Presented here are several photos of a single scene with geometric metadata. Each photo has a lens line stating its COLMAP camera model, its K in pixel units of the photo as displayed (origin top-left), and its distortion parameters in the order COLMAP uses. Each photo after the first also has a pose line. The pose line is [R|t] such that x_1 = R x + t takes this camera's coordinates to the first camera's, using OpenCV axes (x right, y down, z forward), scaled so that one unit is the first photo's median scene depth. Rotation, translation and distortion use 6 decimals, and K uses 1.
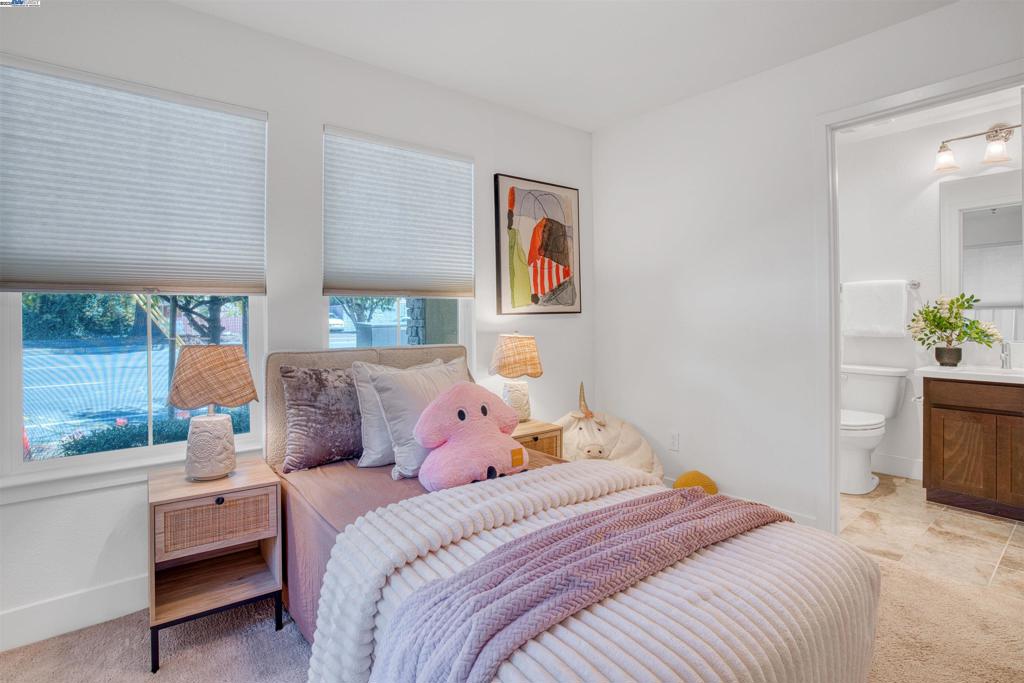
lens RADIAL K [[502.6, 0, 512.0], [0, 502.6, 316.1], [0, 0, 1]] dist [-0.077839, 0.038664]
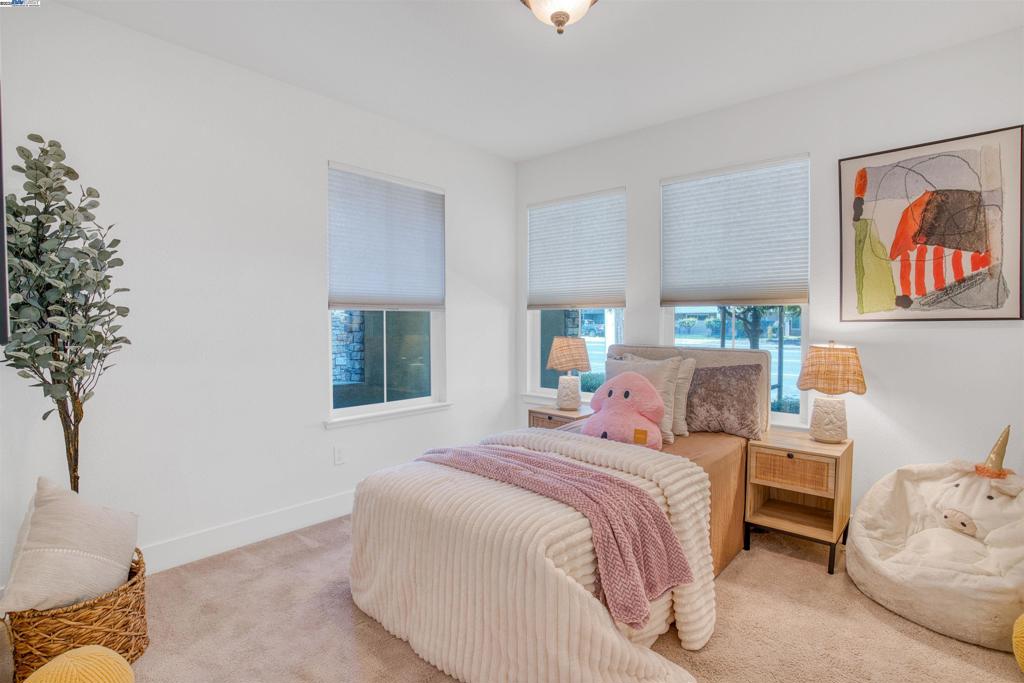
lens RADIAL K [[506.9, 0, 512.0], [0, 506.9, 341.5], [0, 0, 1]] dist [-0.080577, 0.040638]
pose [[0.174266, 0.046924, -0.983580, 0.690995], [0.000165, 0.998863, 0.047682, -0.008808], [0.984699, -0.008472, 0.174060, 0.269584]]
